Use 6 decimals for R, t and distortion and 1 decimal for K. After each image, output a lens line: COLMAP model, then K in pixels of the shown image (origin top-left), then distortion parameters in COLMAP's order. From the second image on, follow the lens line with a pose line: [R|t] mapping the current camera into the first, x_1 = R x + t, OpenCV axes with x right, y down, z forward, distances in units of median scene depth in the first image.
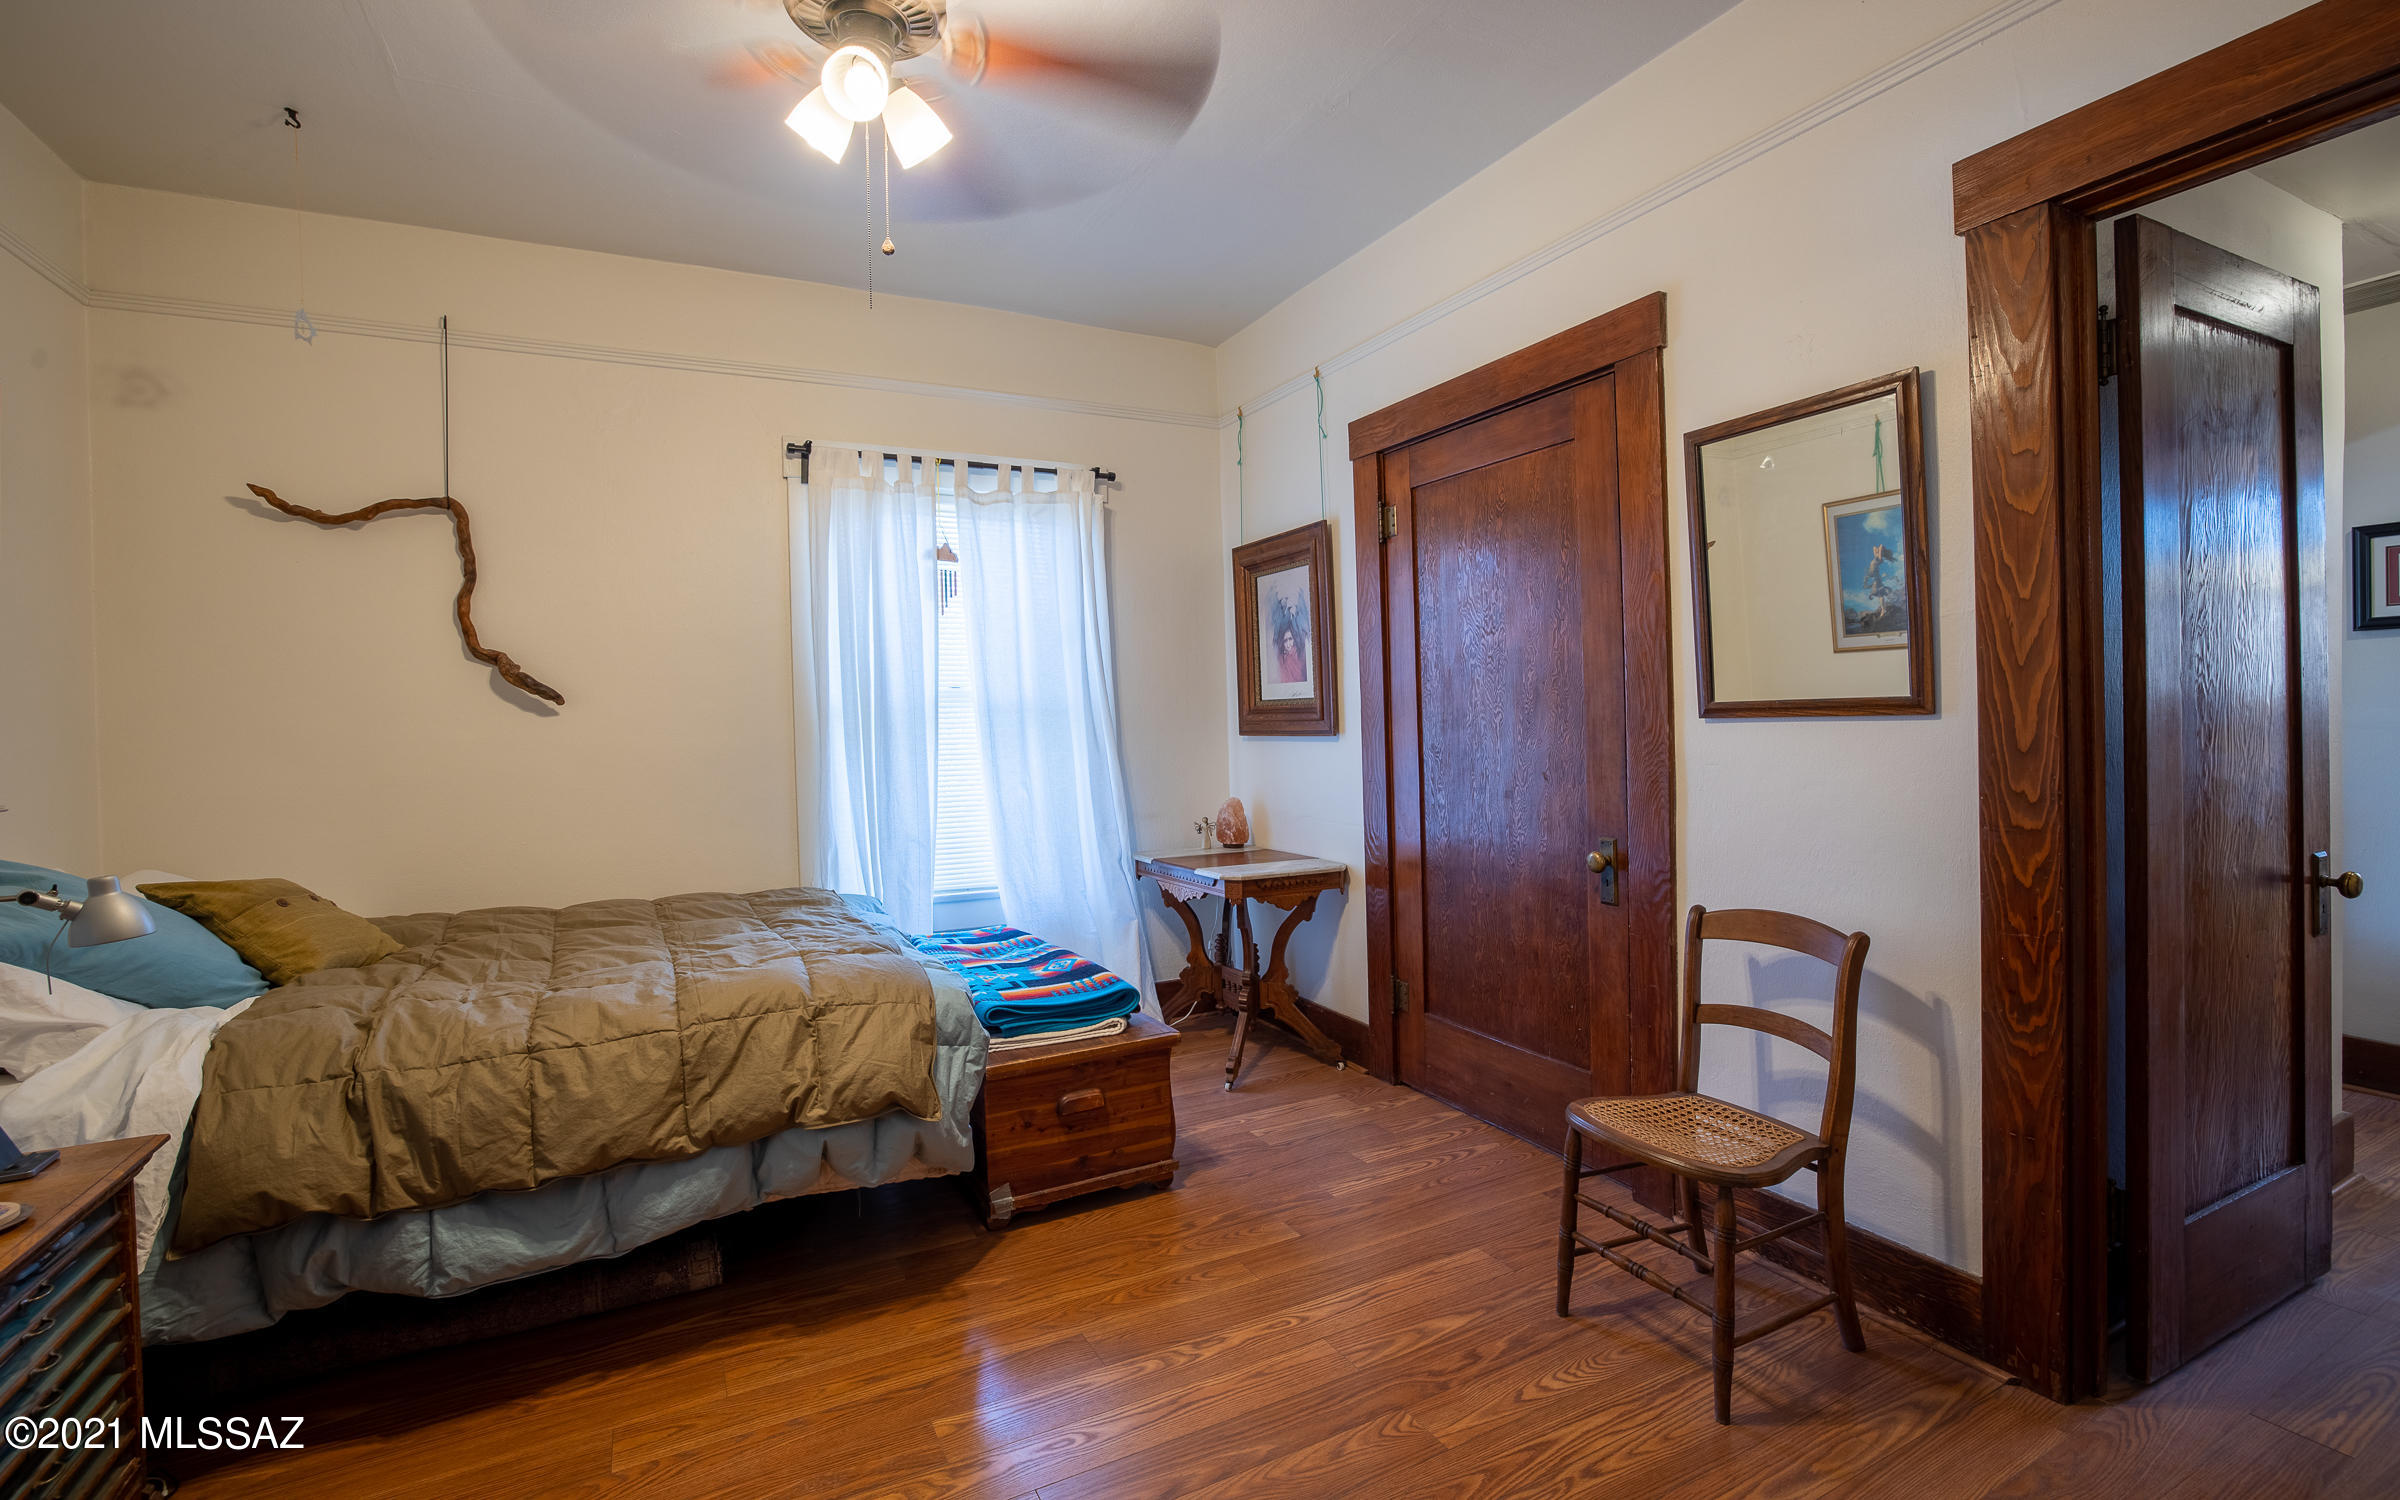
lens RADIAL K [[1021.1, 0, 1157.7], [0, 1021.1, 712.2], [0, 0, 1]] dist [-0.002377, -0.000259]
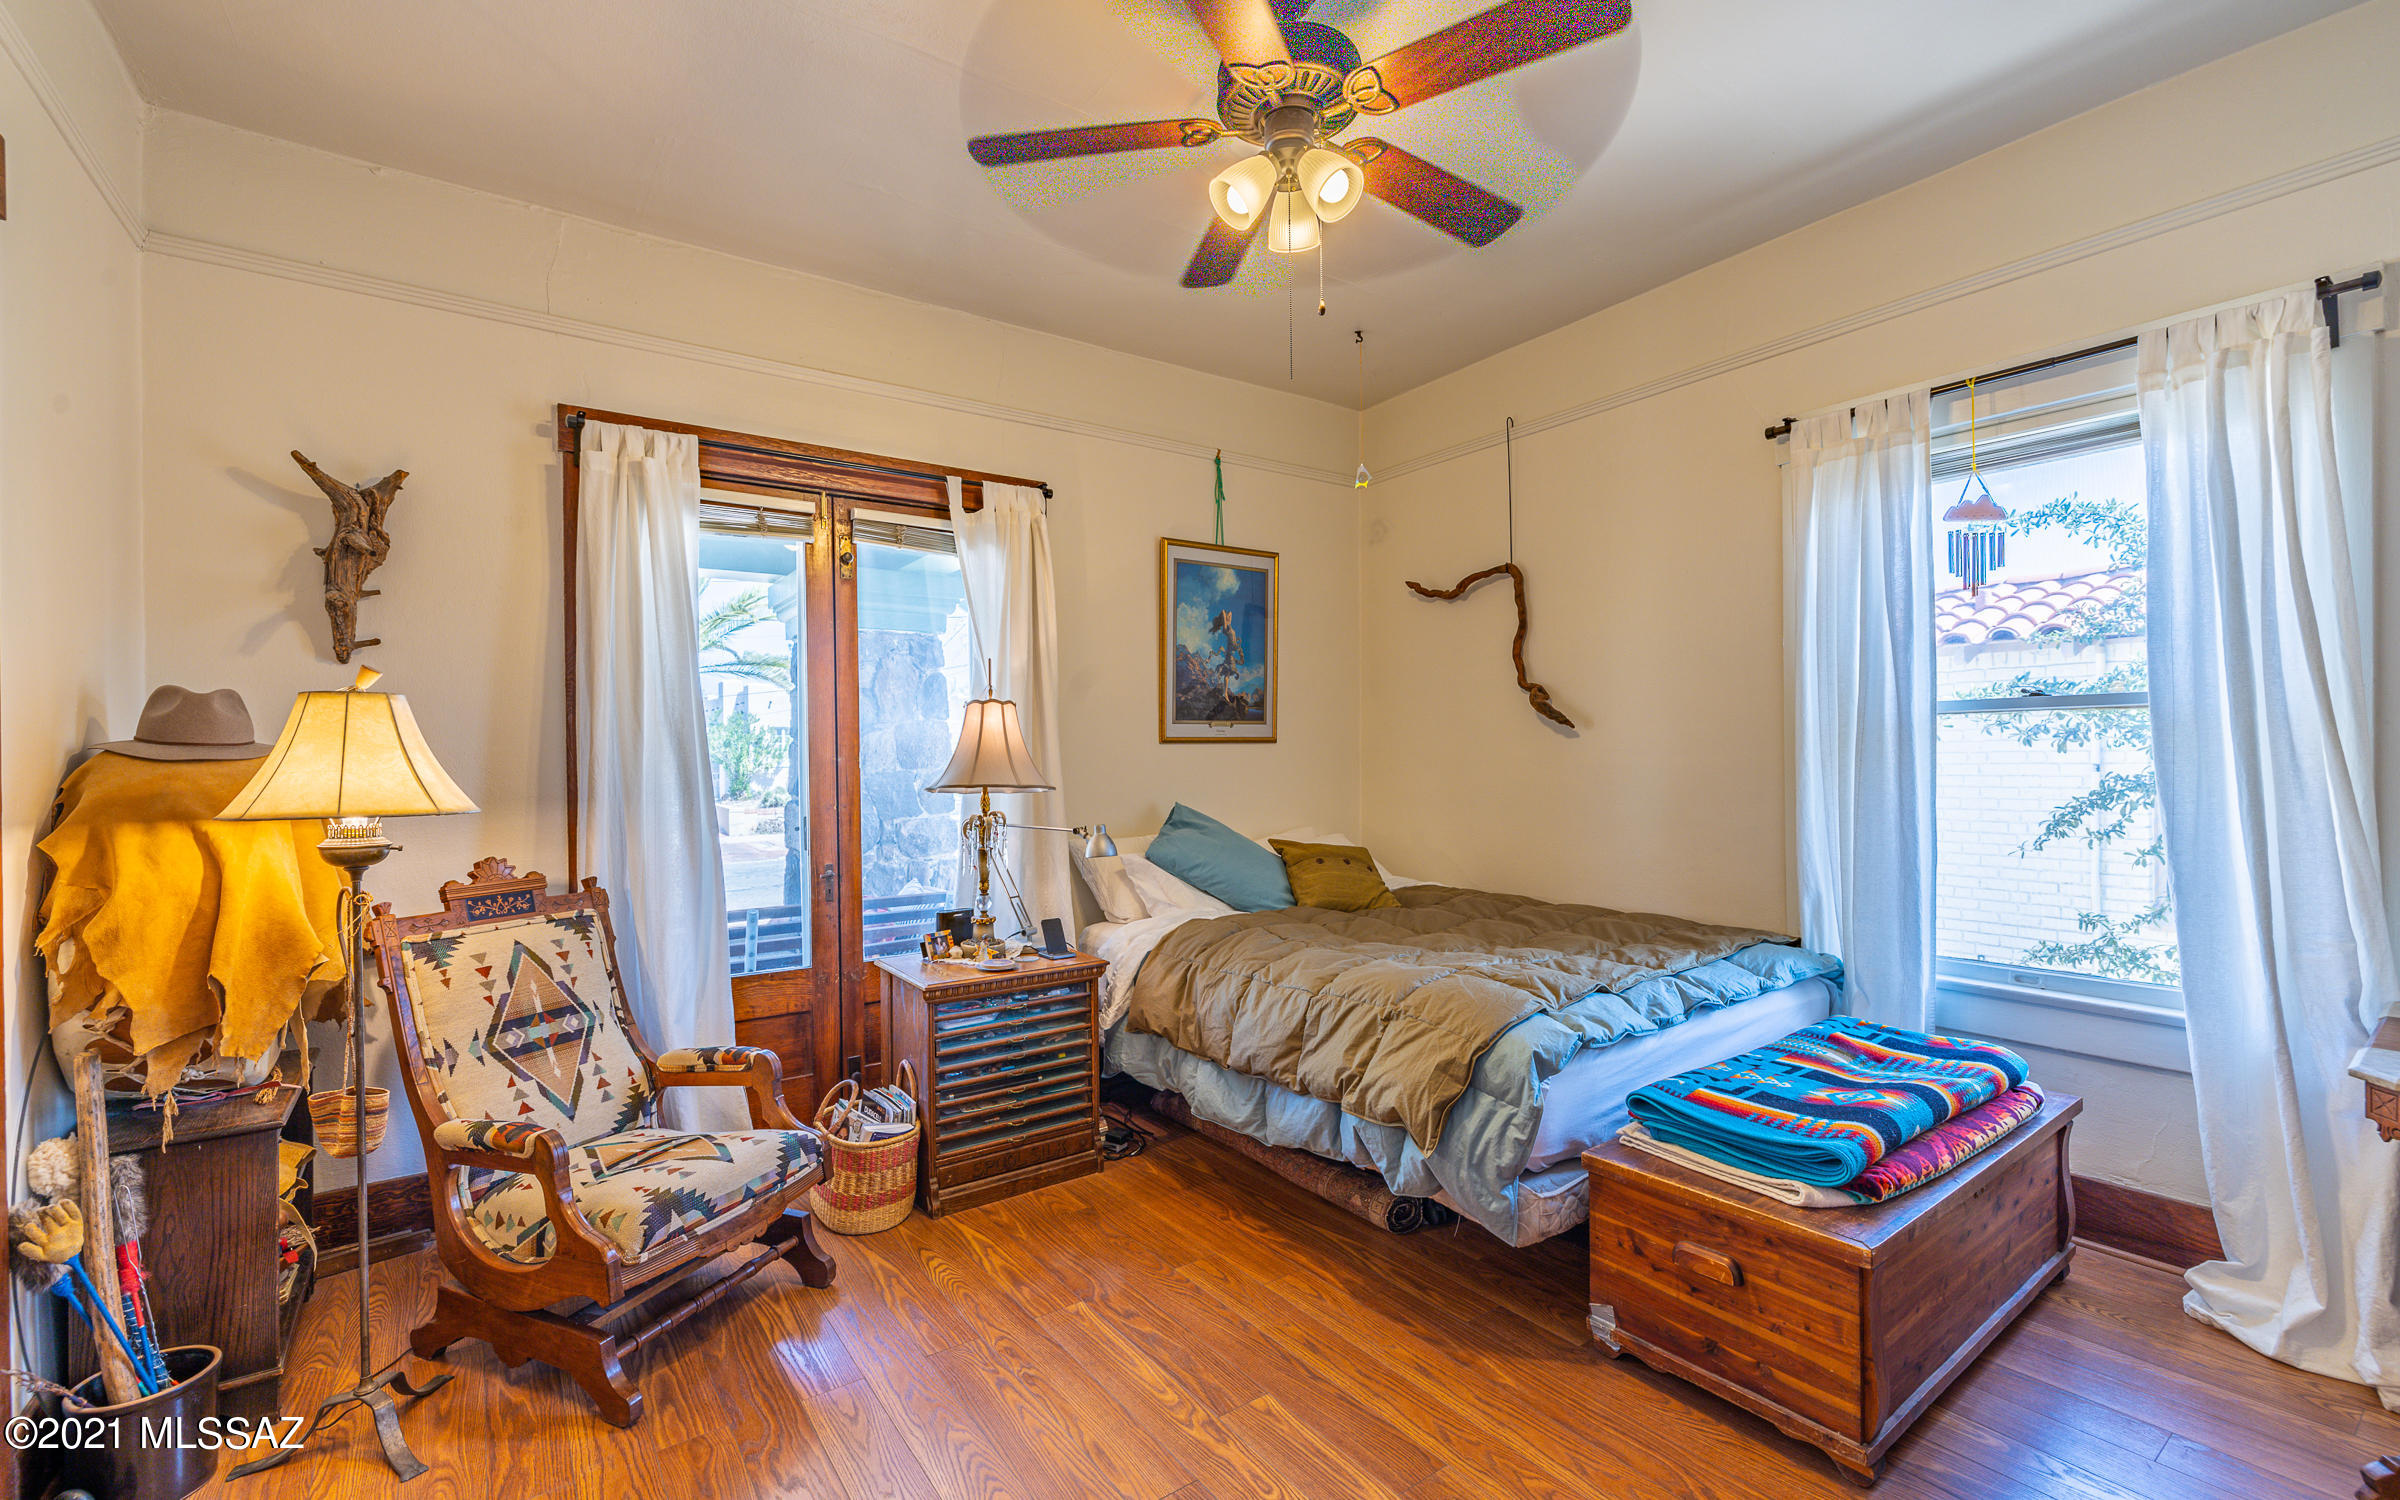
lens RADIAL K [[1010.2, 0, 1243.0], [0, 1010.2, 756.5], [0, 0, 1]] dist [0.001297, 0.000243]
pose [[0.202685, 0.015470, -0.979122, 0.581794], [0.008906, 0.999805, 0.017640, 0.002323], [0.979203, -0.012295, 0.202508, 0.550416]]
